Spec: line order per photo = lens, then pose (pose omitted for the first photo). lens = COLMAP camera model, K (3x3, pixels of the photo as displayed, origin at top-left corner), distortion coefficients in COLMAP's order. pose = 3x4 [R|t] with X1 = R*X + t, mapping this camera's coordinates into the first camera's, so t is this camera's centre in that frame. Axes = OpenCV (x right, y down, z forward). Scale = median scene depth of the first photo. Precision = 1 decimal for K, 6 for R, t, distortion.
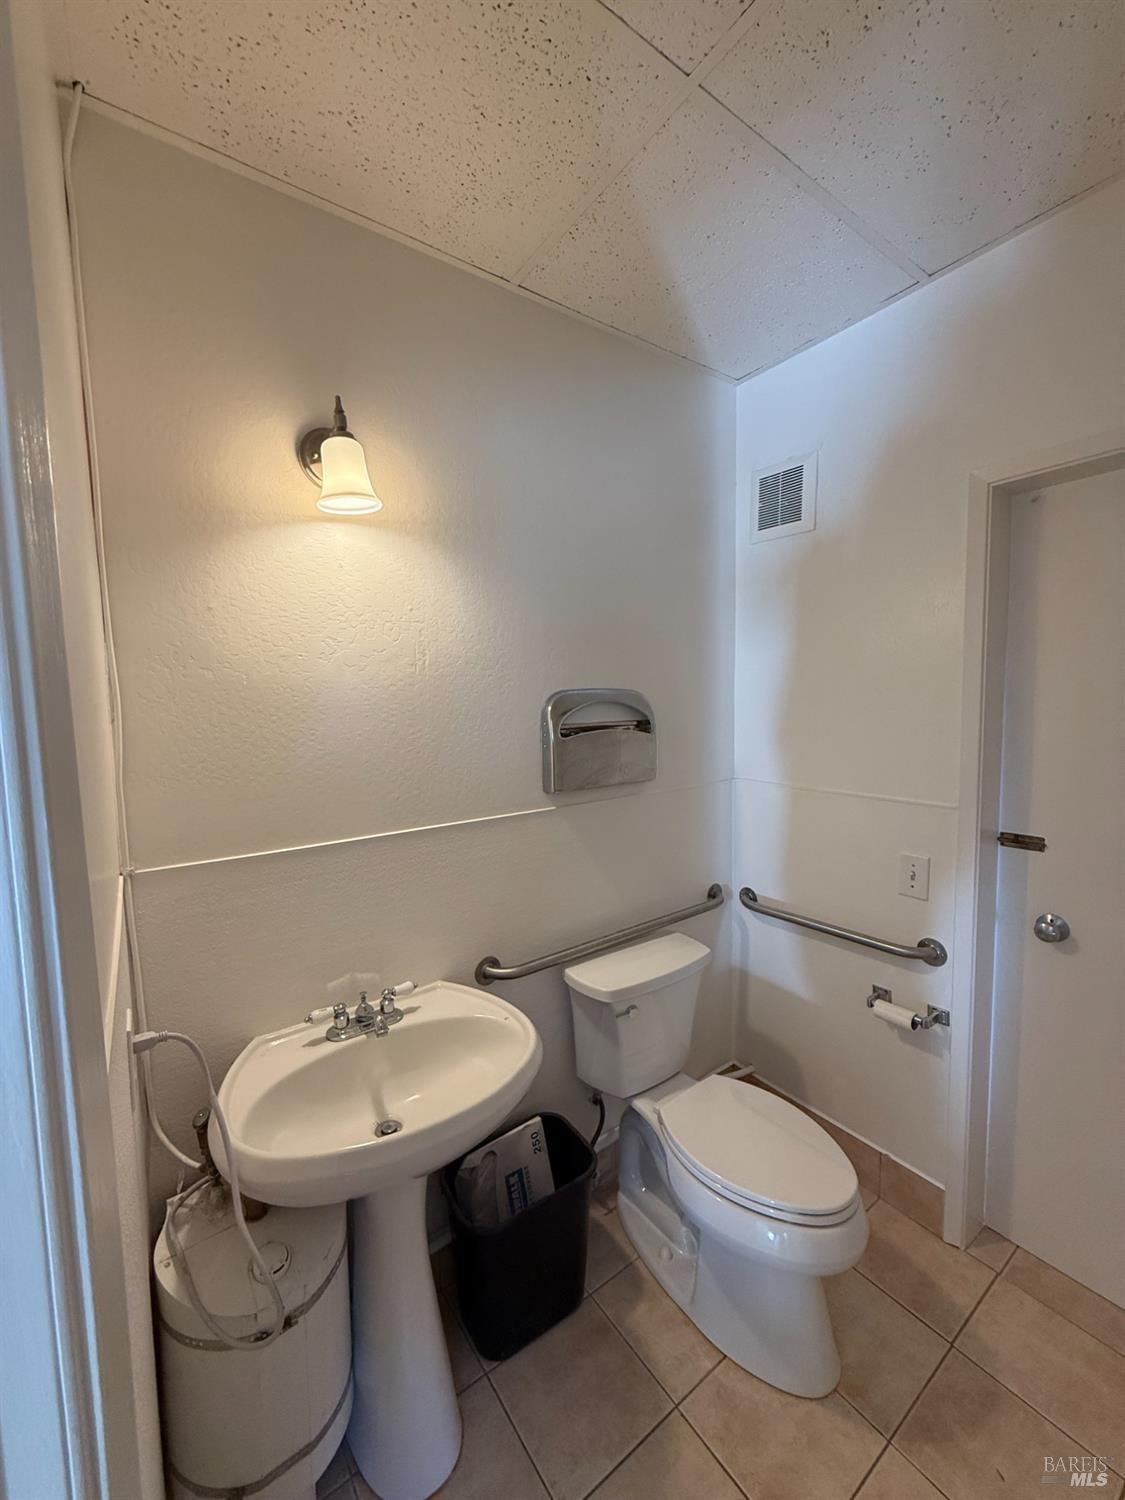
lens RADIAL K [[592.0, 0, 564.9], [0, 592.0, 746.4], [0, 0, 1]] dist [-0.000273, -0.000684]
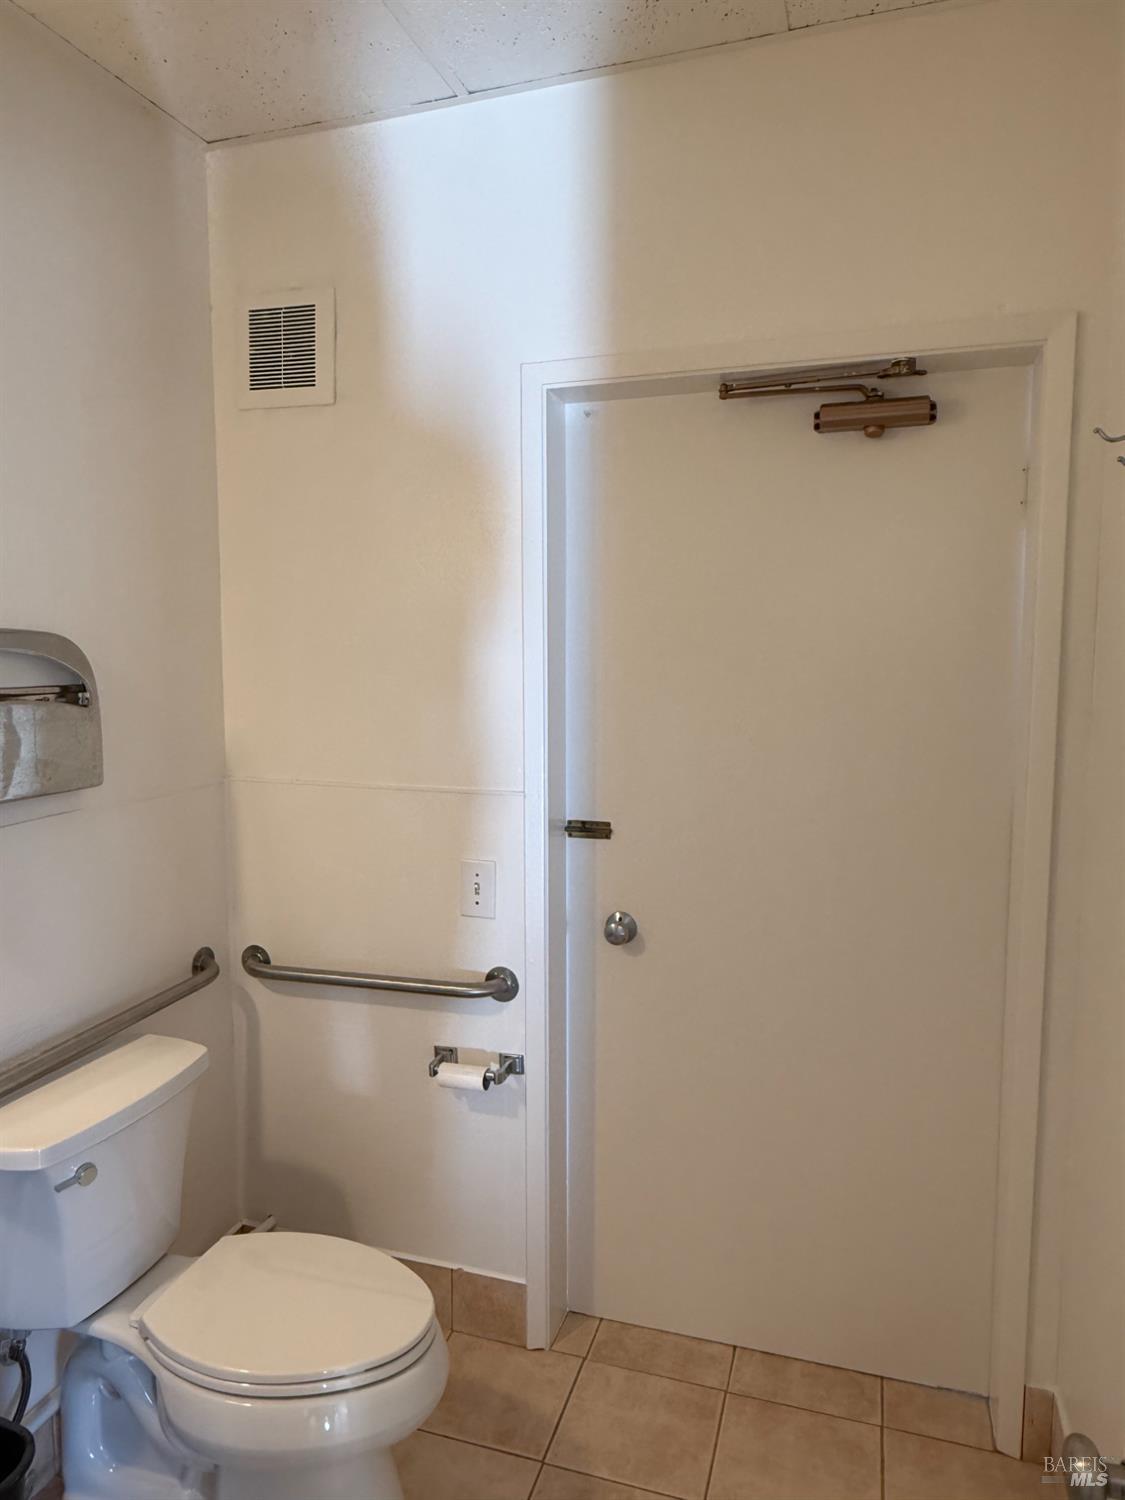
lens RADIAL K [[992.1, 0, 555.9], [0, 992.1, 742.6], [0, 0, 1]] dist [0.001660, -0.003337]
pose [[0.806968, -0.040903, 0.589177, -0.071657], [0.033895, 0.999162, 0.022941, 0.006960], [-0.589621, 0.001458, 0.807678, -0.085249]]
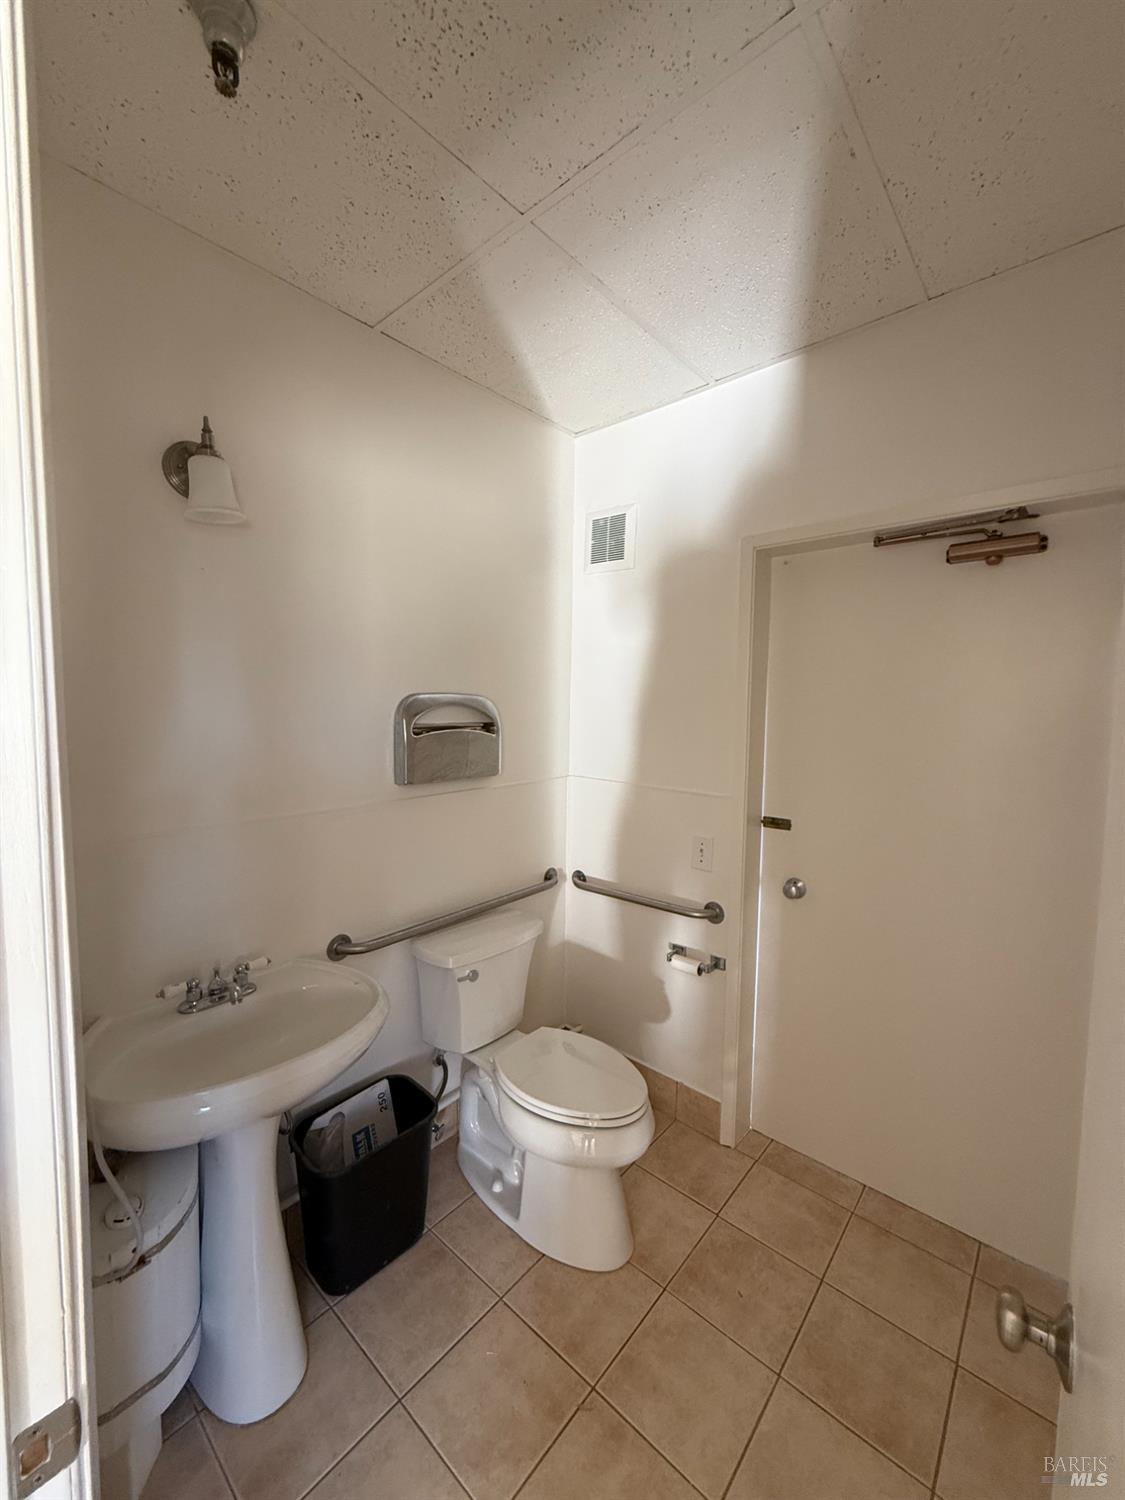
lens RADIAL K [[592.0, 0, 563.3], [0, 592.0, 742.9], [0, 0, 1]] dist [-0.000273, -0.000684]
pose [[0.973353, 0.018156, 0.228591, 0.014994], [-0.015171, 0.999775, -0.014808, 0.010996], [-0.228809, 0.010946, 0.973410, -0.159256]]
